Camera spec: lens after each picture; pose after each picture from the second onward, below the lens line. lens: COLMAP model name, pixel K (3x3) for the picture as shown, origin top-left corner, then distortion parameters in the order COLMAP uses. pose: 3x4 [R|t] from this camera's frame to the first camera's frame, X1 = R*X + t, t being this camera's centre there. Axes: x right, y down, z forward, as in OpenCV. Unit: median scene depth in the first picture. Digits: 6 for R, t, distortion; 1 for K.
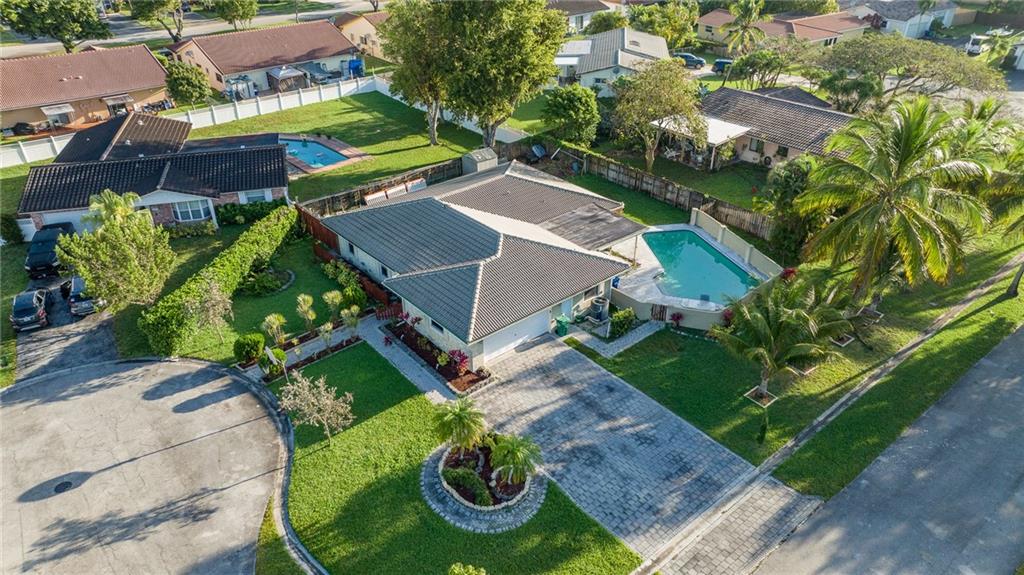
lens RADIAL K [[719.7, 0, 512.0], [0, 719.7, 287.5], [0, 0, 1]] dist [-0.005575, 0.028800]
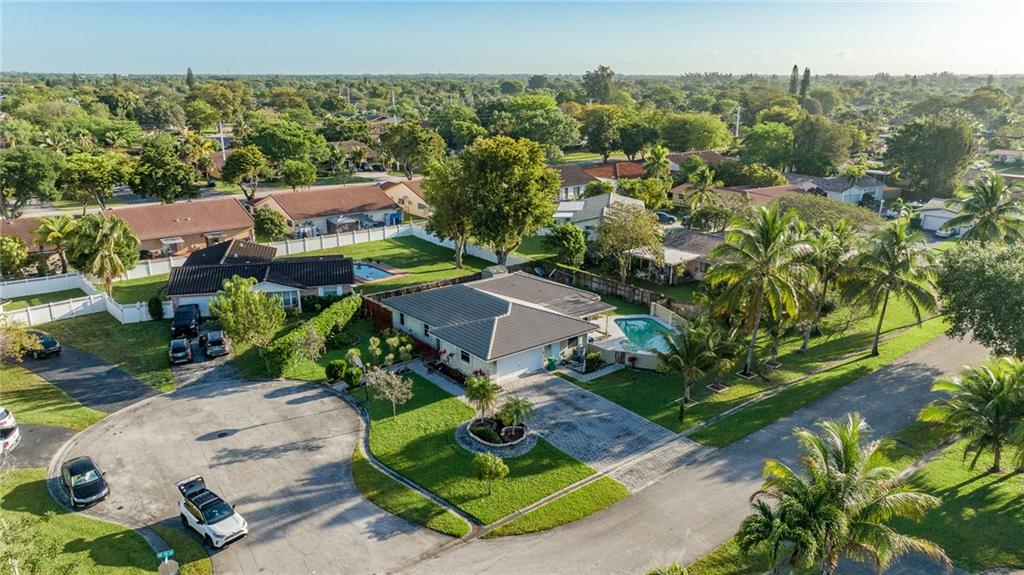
lens RADIAL K [[719.7, 0, 512.0], [0, 719.7, 287.5], [0, 0, 1]] dist [-0.005575, 0.028800]
pose [[0.999815, 0.013807, -0.013355, 0.007290], [-0.016638, 0.969927, -0.242826, 0.250735], [0.009601, 0.243004, 0.969978, -0.416494]]
